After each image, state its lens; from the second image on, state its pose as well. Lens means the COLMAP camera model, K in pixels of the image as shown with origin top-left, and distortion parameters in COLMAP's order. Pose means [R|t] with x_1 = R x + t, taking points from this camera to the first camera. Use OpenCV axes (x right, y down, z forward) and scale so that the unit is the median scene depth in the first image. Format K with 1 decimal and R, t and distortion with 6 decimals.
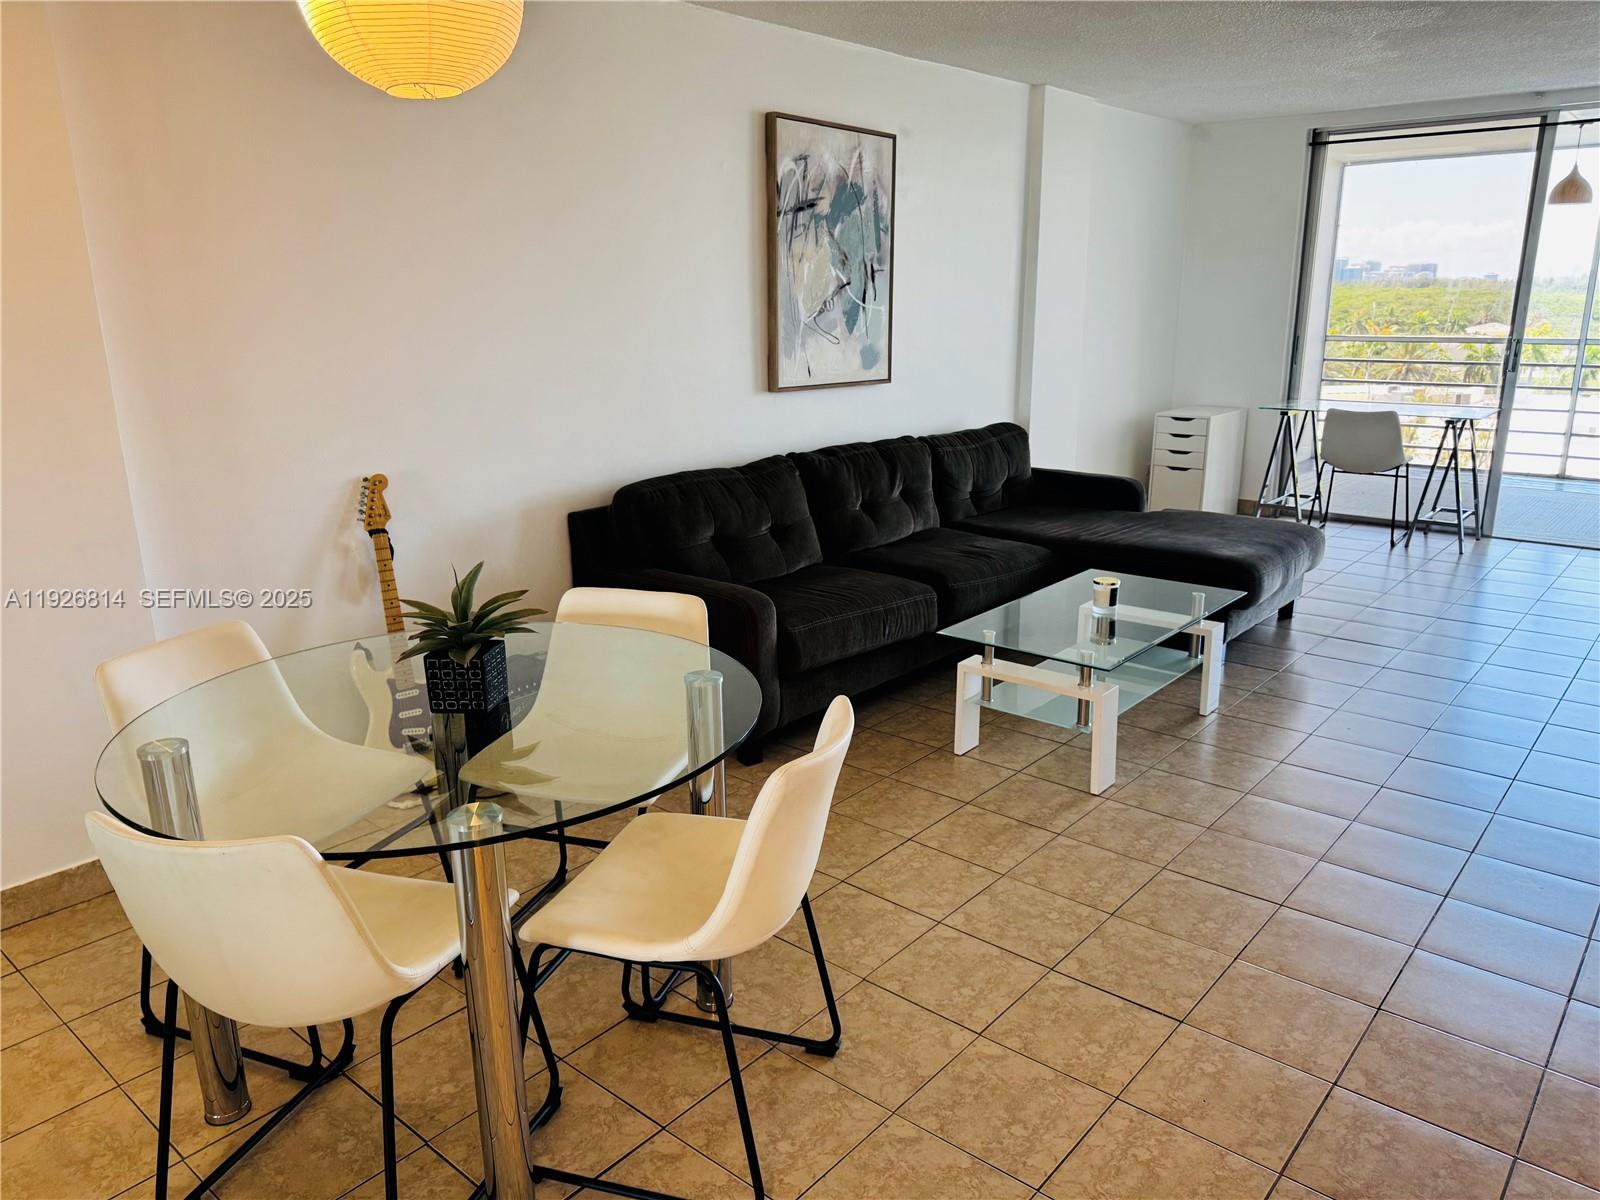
lens RADIAL K [[1136.7, 0, 803.4], [0, 1136.7, 609.5], [0, 0, 1]] dist [0.063291, -0.081550]
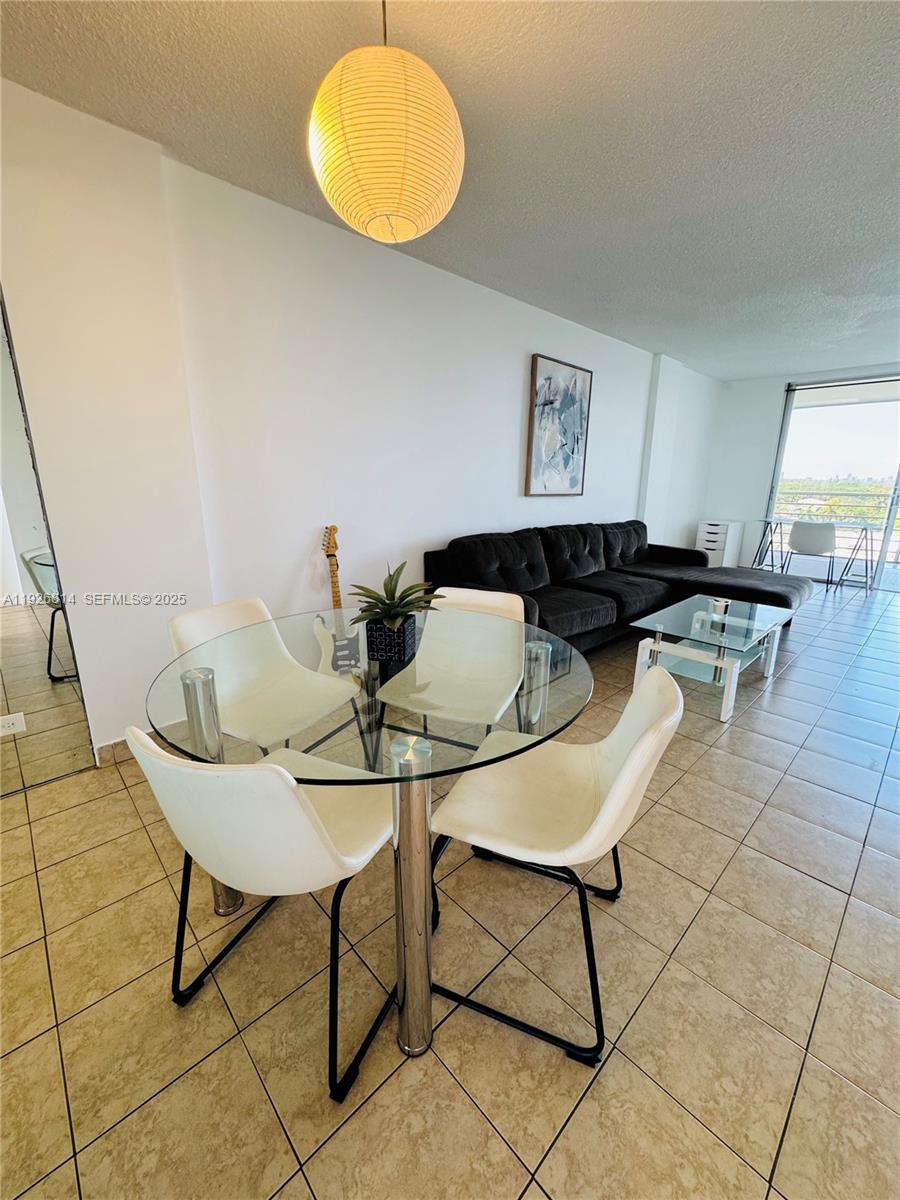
lens RADIAL K [[483.6, 0, 450.7], [0, 483.6, 601.0], [0, 0, 1]] dist [-0.003447, 0.000555]
pose [[0.994601, 0.045069, -0.093471, -0.073154], [-0.046872, 0.998753, -0.017190, 0.008255], [0.092580, 0.021478, 0.995474, 0.169681]]
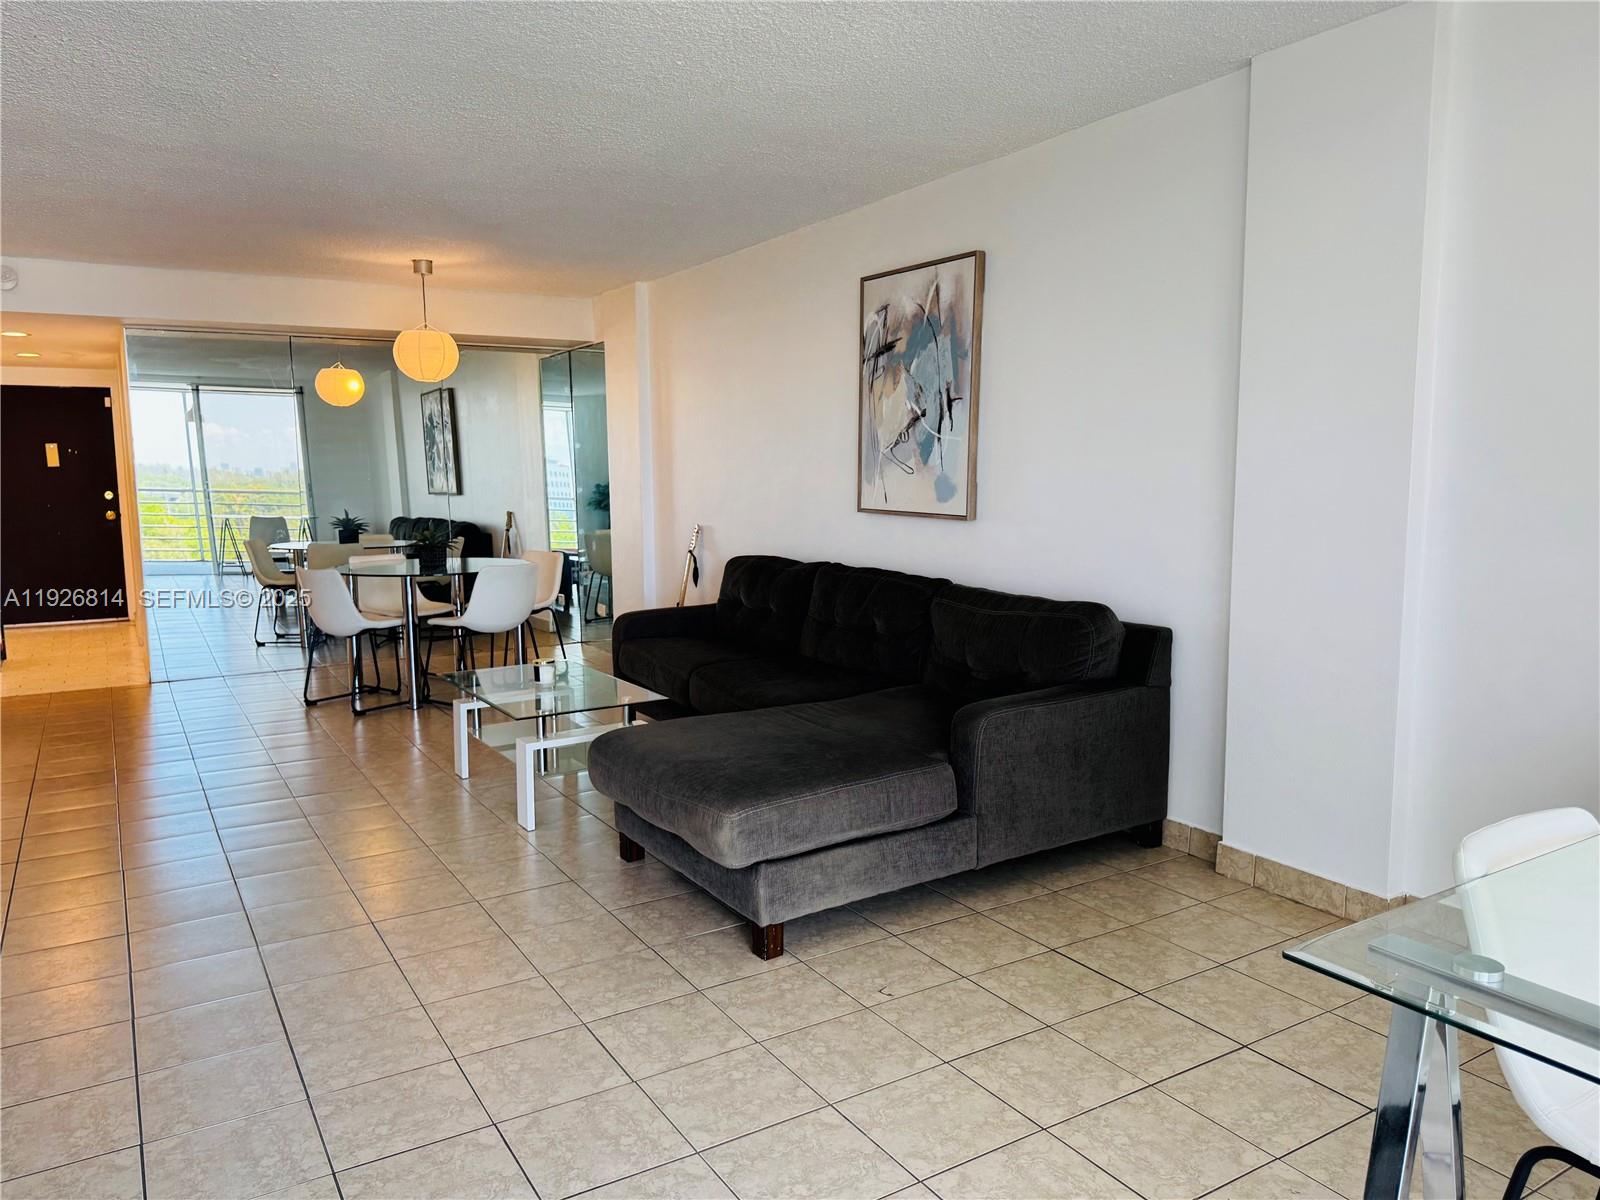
lens RADIAL K [[1136.7, 0, 803.7], [0, 1136.7, 611.8], [0, 0, 1]] dist [0.063291, -0.081550]
pose [[-0.312686, 0.130106, -0.940904, 1.092116], [-0.243909, 0.946361, 0.211917, -0.330624], [0.918006, 0.295758, -0.264180, 1.302460]]
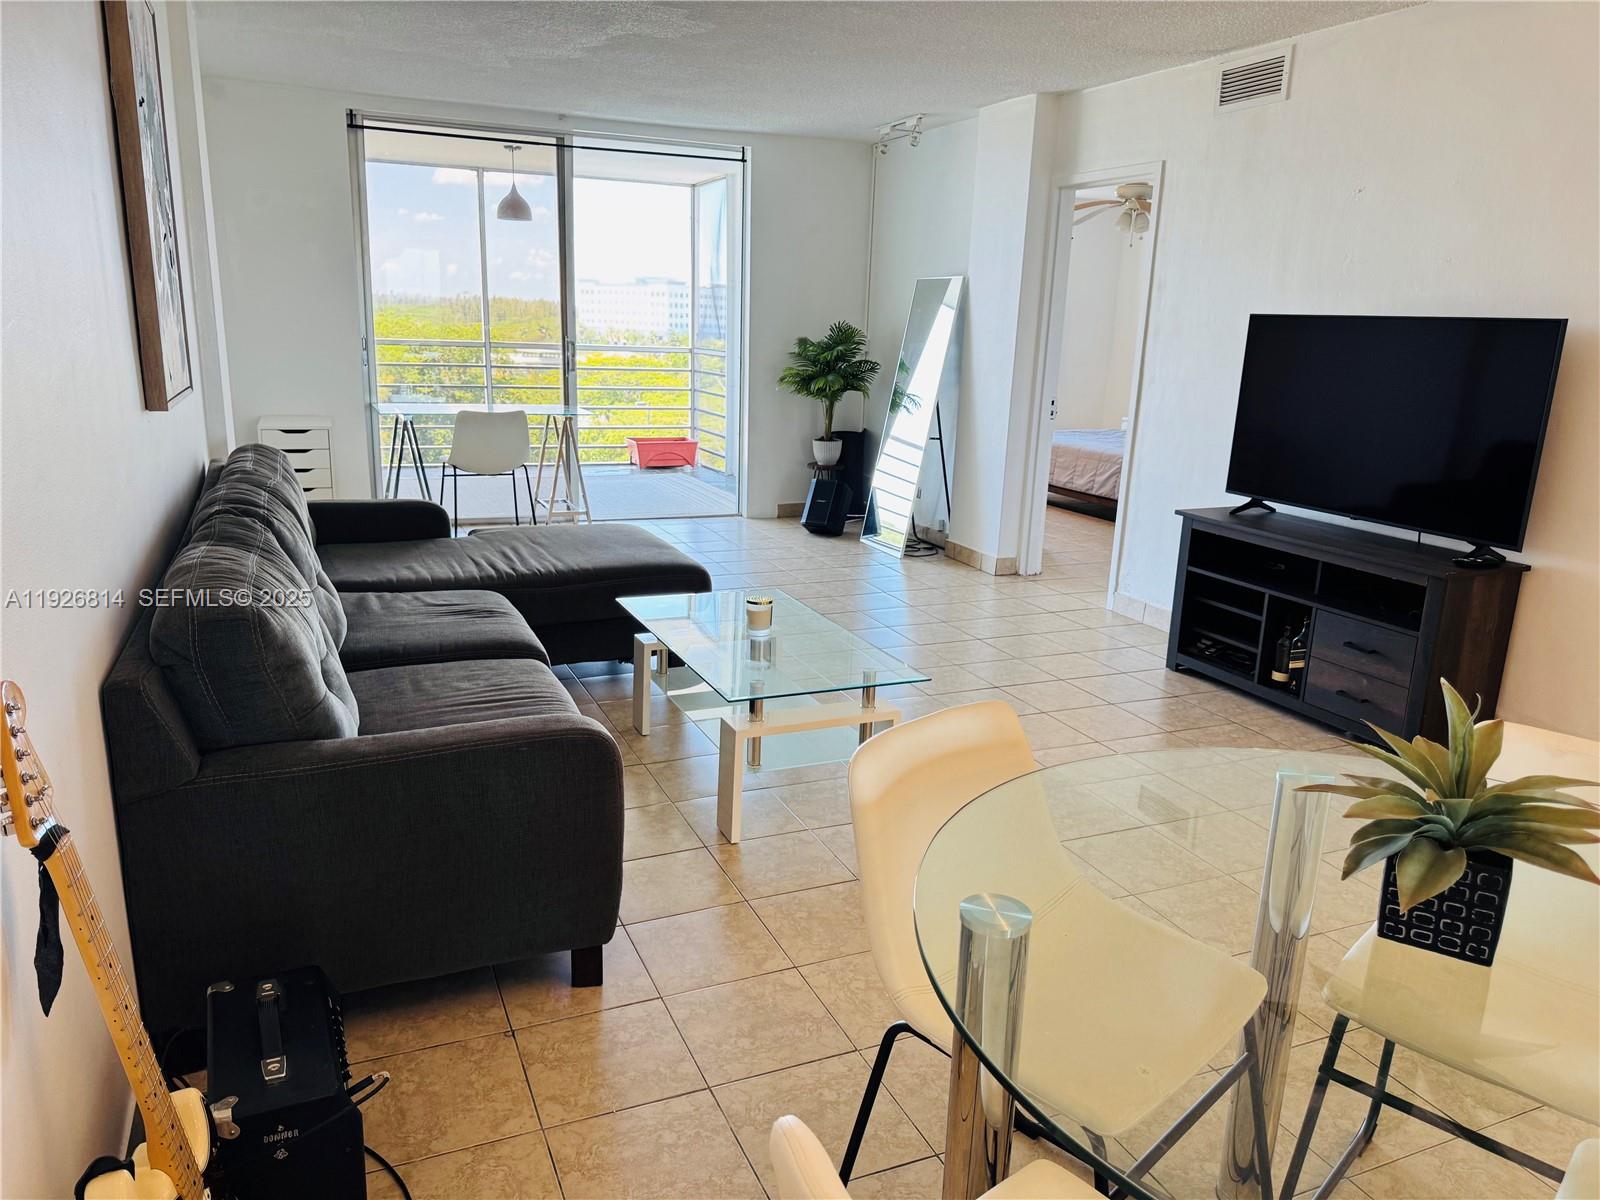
lens RADIAL K [[1136.7, 0, 802.8], [0, 1136.7, 607.1], [0, 0, 1]] dist [0.063291, -0.081550]
pose [[0.437249, -0.196939, 0.877513, -0.427206], [0.203235, 0.972126, 0.116904, -0.098564], [-0.876076, 0.127225, 0.465086, 0.462771]]
